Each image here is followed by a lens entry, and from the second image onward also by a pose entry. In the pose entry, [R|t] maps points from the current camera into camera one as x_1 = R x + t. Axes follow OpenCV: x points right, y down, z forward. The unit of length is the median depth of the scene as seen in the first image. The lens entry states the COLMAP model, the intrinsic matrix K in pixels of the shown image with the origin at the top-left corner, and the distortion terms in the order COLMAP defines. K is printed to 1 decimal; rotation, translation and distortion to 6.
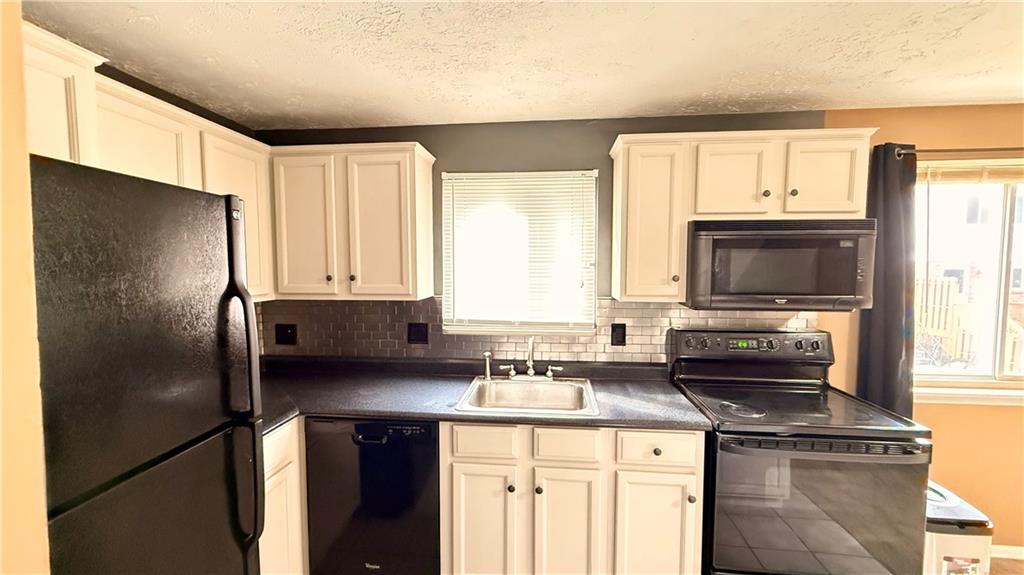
lens RADIAL K [[408.3, 0, 511.1], [0, 408.3, 287.6], [0, 0, 1]] dist [-0.001225, 0.000552]
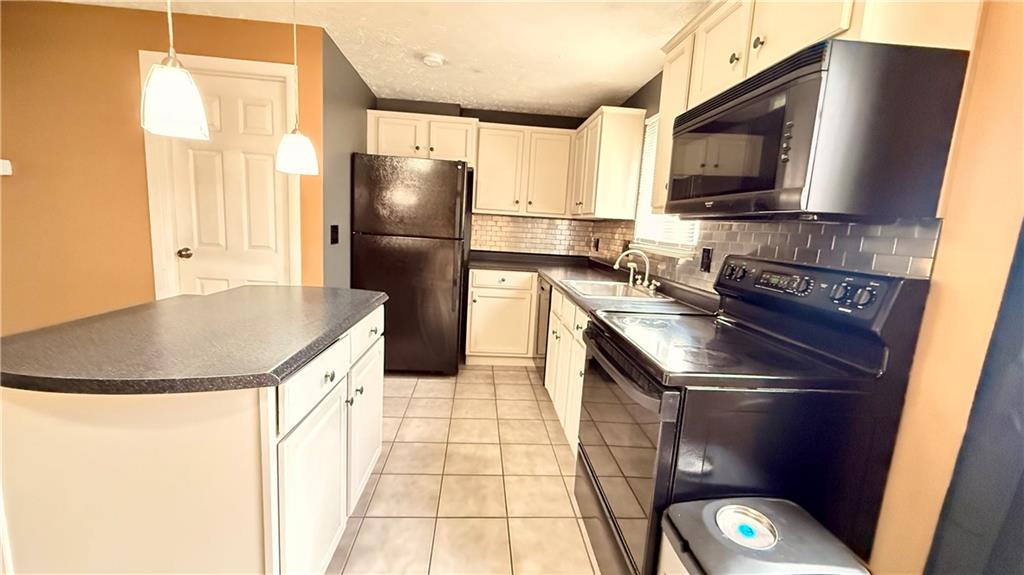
lens RADIAL K [[408.3, 0, 510.5], [0, 408.3, 288.7], [0, 0, 1]] dist [-0.001225, 0.000552]
pose [[0.177121, 0.164581, -0.970330, 1.185360], [-0.114293, 0.982688, 0.145814, 0.104465], [0.977530, 0.085076, 0.192865, 0.439544]]
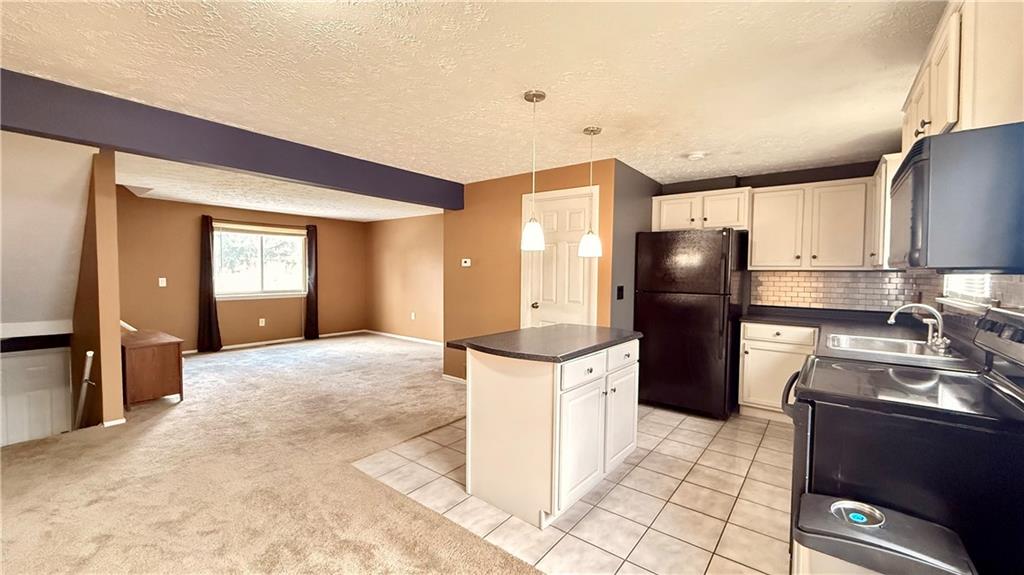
lens RADIAL K [[408.3, 0, 509.9], [0, 408.3, 287.4], [0, 0, 1]] dist [-0.001225, 0.000552]
pose [[-0.534408, 0.027925, -0.844766, 1.587960], [-0.056060, 0.996082, 0.068390, 0.068864], [0.843366, 0.083906, -0.530748, 0.675144]]
